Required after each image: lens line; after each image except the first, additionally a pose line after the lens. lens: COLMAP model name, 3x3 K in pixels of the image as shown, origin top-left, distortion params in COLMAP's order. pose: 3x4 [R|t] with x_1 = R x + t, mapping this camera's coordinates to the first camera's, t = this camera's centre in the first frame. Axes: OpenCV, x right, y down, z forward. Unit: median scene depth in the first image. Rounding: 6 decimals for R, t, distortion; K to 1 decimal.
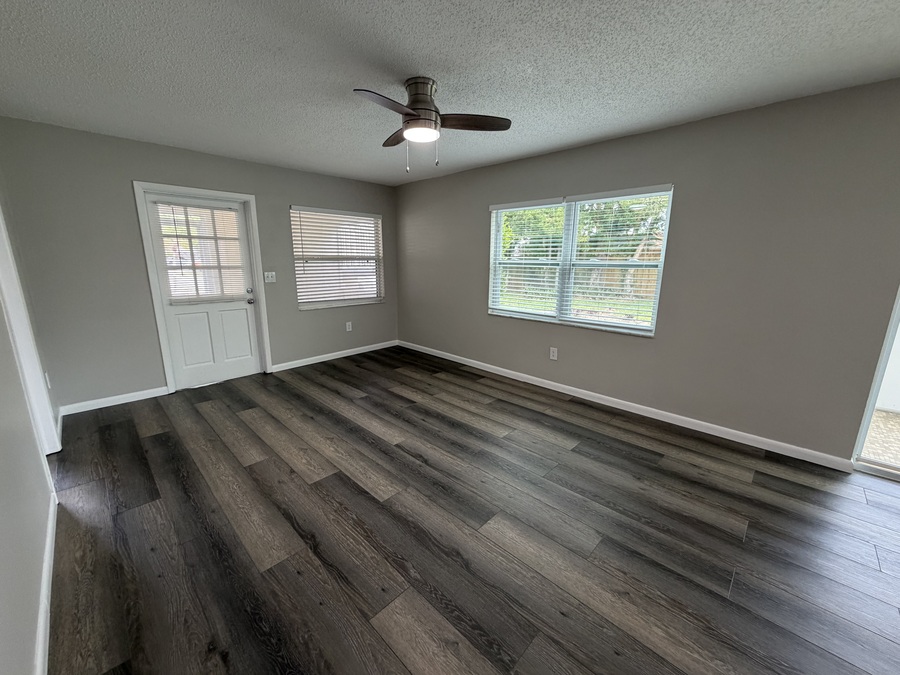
lens RADIAL K [[358.4, 0, 449.0], [0, 358.4, 336.5], [0, 0, 1]] dist [-0.000587, -0.000819]
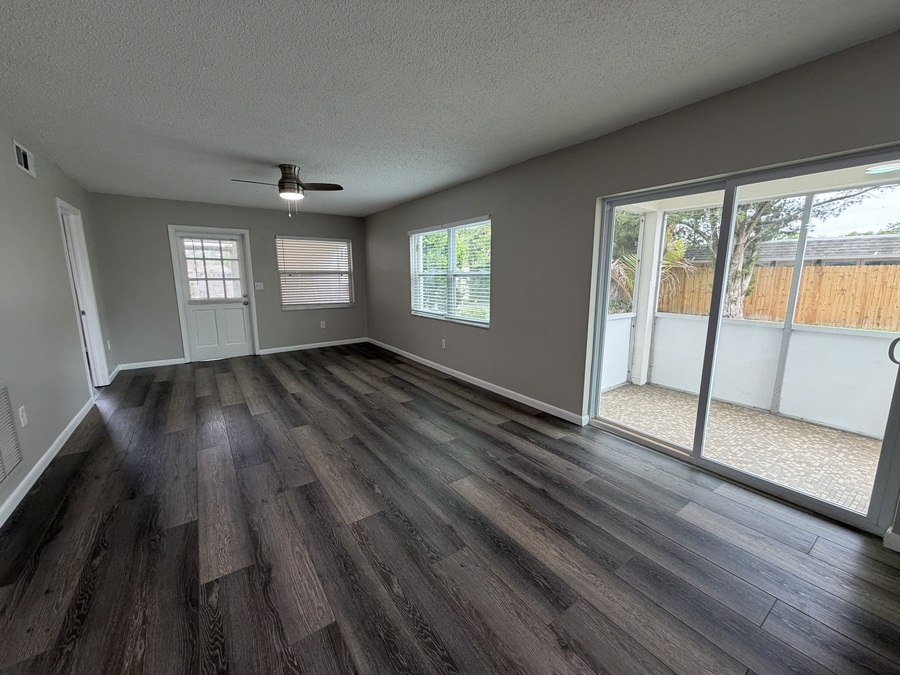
lens RADIAL K [[358.4, 0, 449.4], [0, 358.4, 334.8], [0, 0, 1]] dist [-0.000587, -0.000819]
pose [[0.983397, 0.022020, -0.180125, 0.565562], [-0.030891, 0.998436, -0.046590, 0.077478], [0.178817, 0.051381, 0.982540, -0.275658]]
